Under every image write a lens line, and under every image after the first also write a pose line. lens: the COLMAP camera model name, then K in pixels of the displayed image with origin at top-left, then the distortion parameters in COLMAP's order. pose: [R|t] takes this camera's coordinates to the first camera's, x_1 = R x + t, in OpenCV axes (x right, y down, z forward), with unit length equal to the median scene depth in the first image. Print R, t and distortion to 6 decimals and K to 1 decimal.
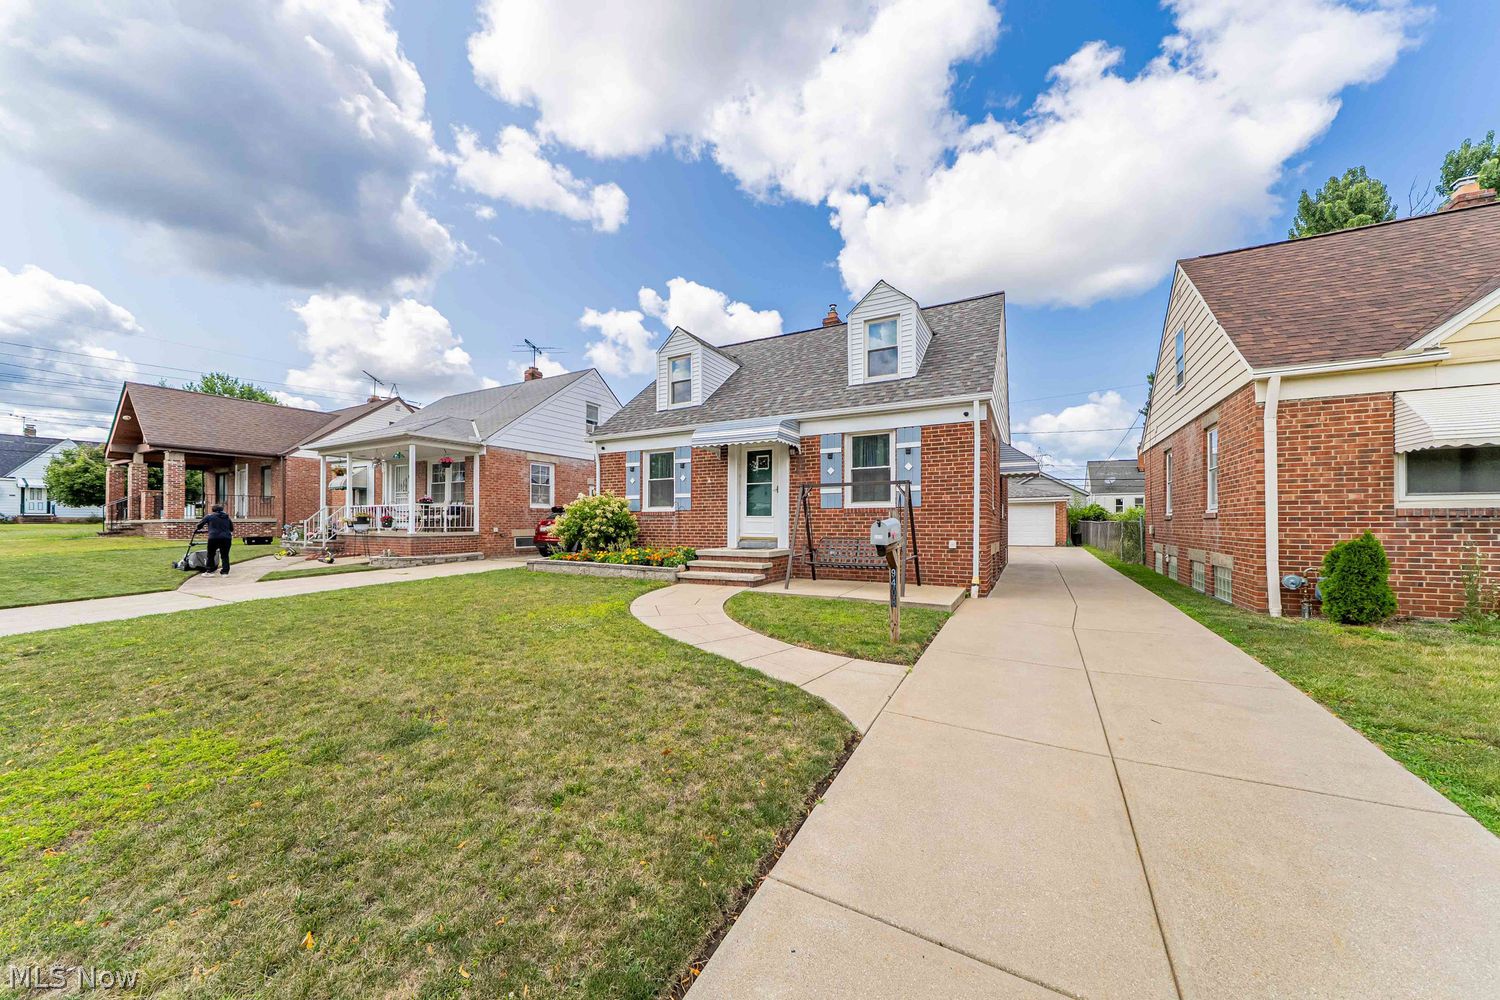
lens RADIAL K [[516.5, 0, 746.6], [0, 516.5, 499.9], [0, 0, 1]] dist [-0.005787, 0.000143]
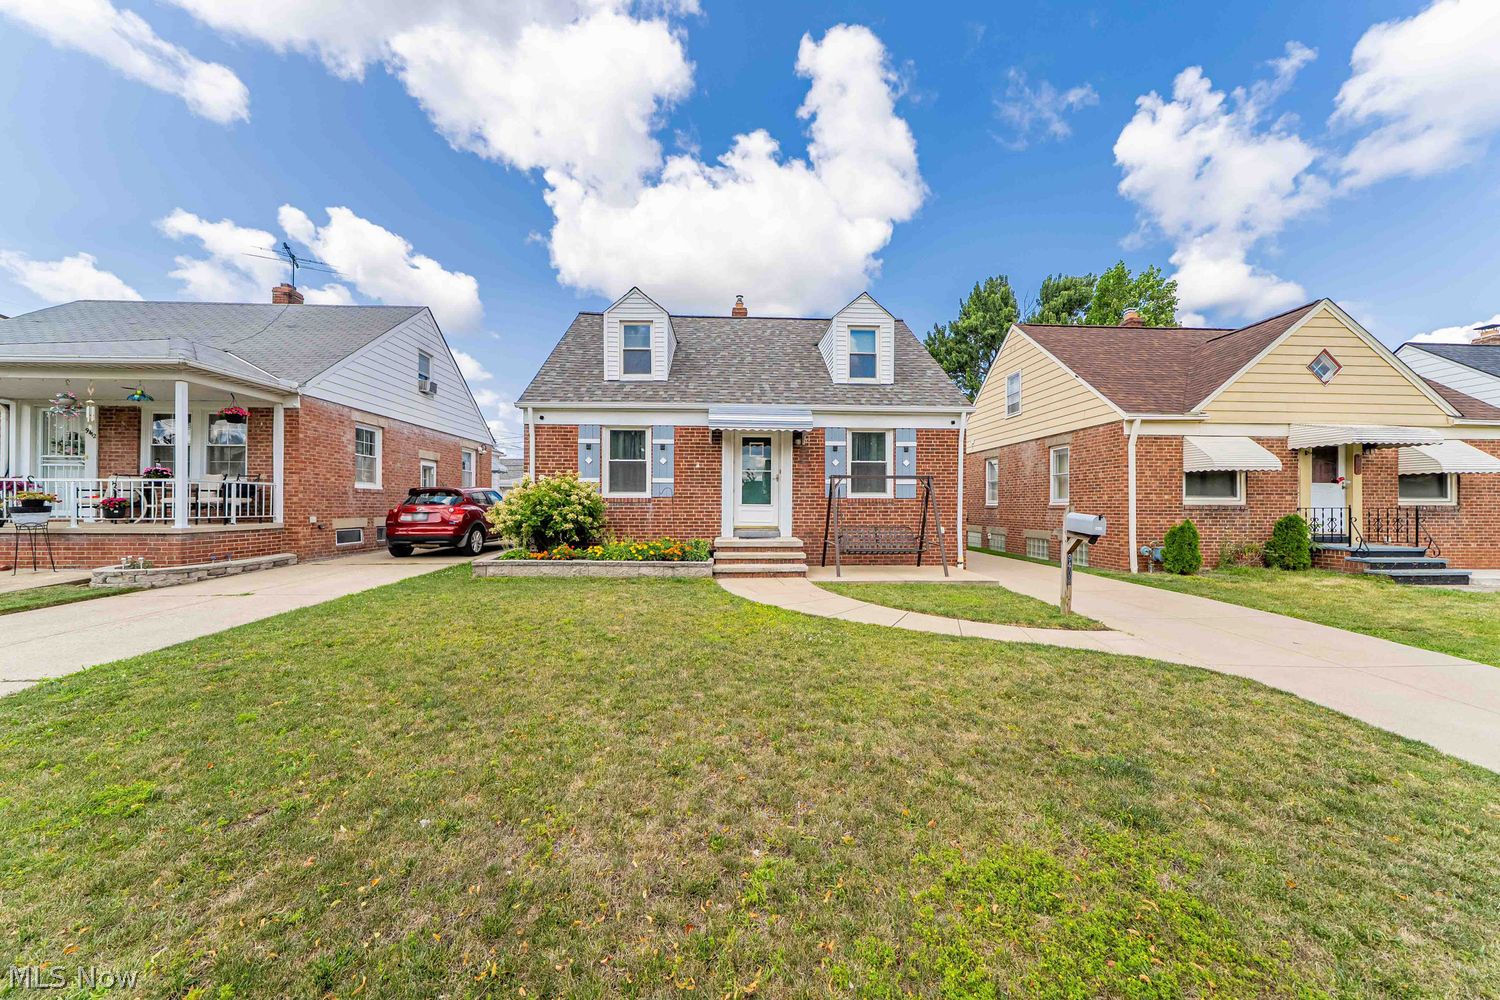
lens RADIAL K [[495.4, 0, 750.0], [0, 495.4, 500.0], [0, 0, 1]] dist [-0.001942, -0.000016]
pose [[0.854928, 0.010319, 0.518645, -0.472639], [-0.027629, 0.999289, 0.025661, -0.000945], [-0.518011, -0.036268, 0.854605, 0.200724]]
